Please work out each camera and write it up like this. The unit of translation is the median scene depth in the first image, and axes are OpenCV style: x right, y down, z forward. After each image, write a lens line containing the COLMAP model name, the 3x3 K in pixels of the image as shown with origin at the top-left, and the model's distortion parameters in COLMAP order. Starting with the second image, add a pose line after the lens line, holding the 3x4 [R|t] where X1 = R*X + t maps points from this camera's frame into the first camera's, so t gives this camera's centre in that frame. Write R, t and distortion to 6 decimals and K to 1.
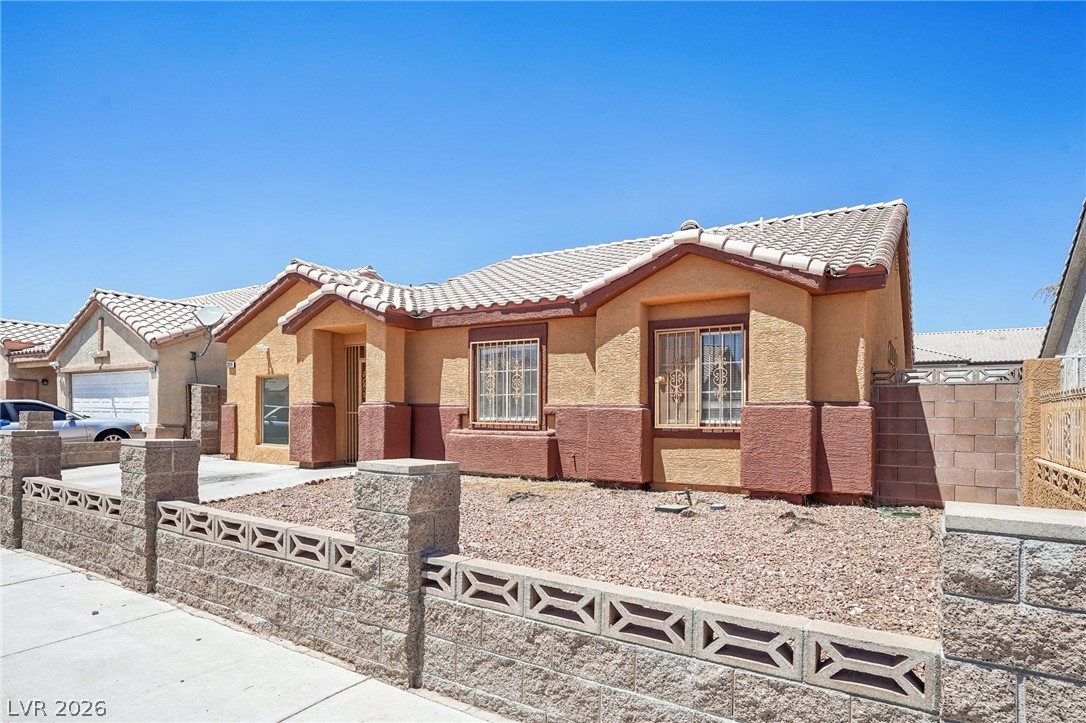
lens RADIAL K [[591.3, 0, 533.3], [0, 591.3, 424.9], [0, 0, 1]] dist [-0.043138, 0.030527]
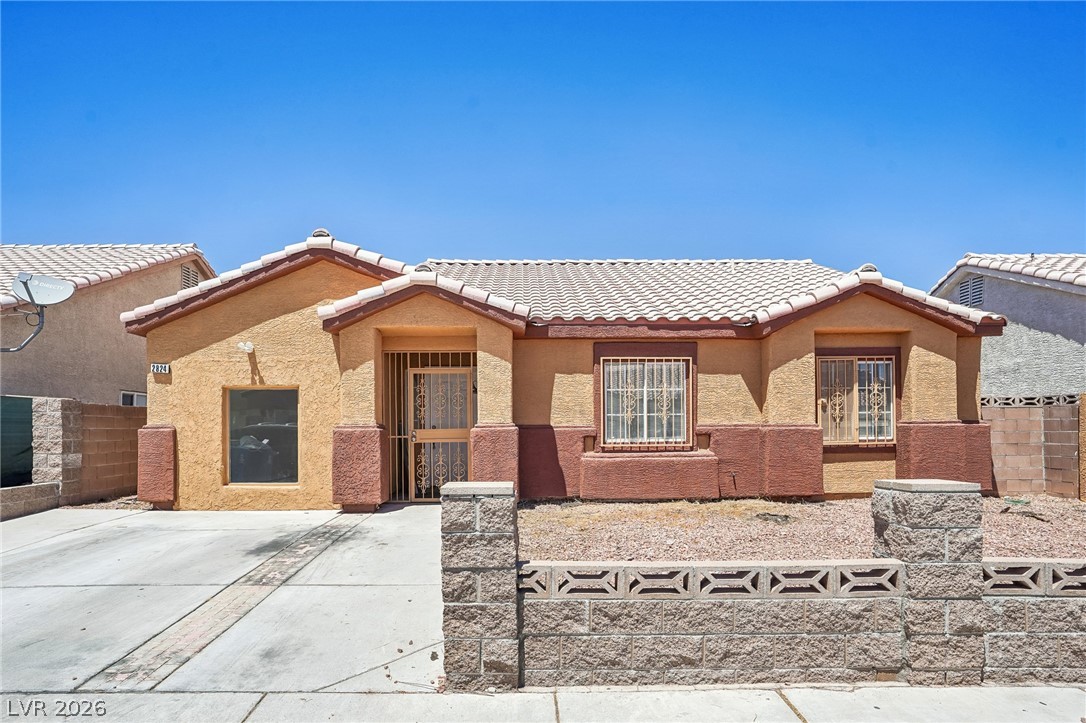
lens RADIAL K [[591.3, 0, 533.3], [0, 591.3, 424.9], [0, 0, 1]] dist [-0.043138, 0.030527]
pose [[0.854107, -0.012378, 0.519950, -0.666119], [0.024908, 0.999543, -0.017119, -0.021876], [-0.519501, 0.027572, 0.854025, 0.276497]]
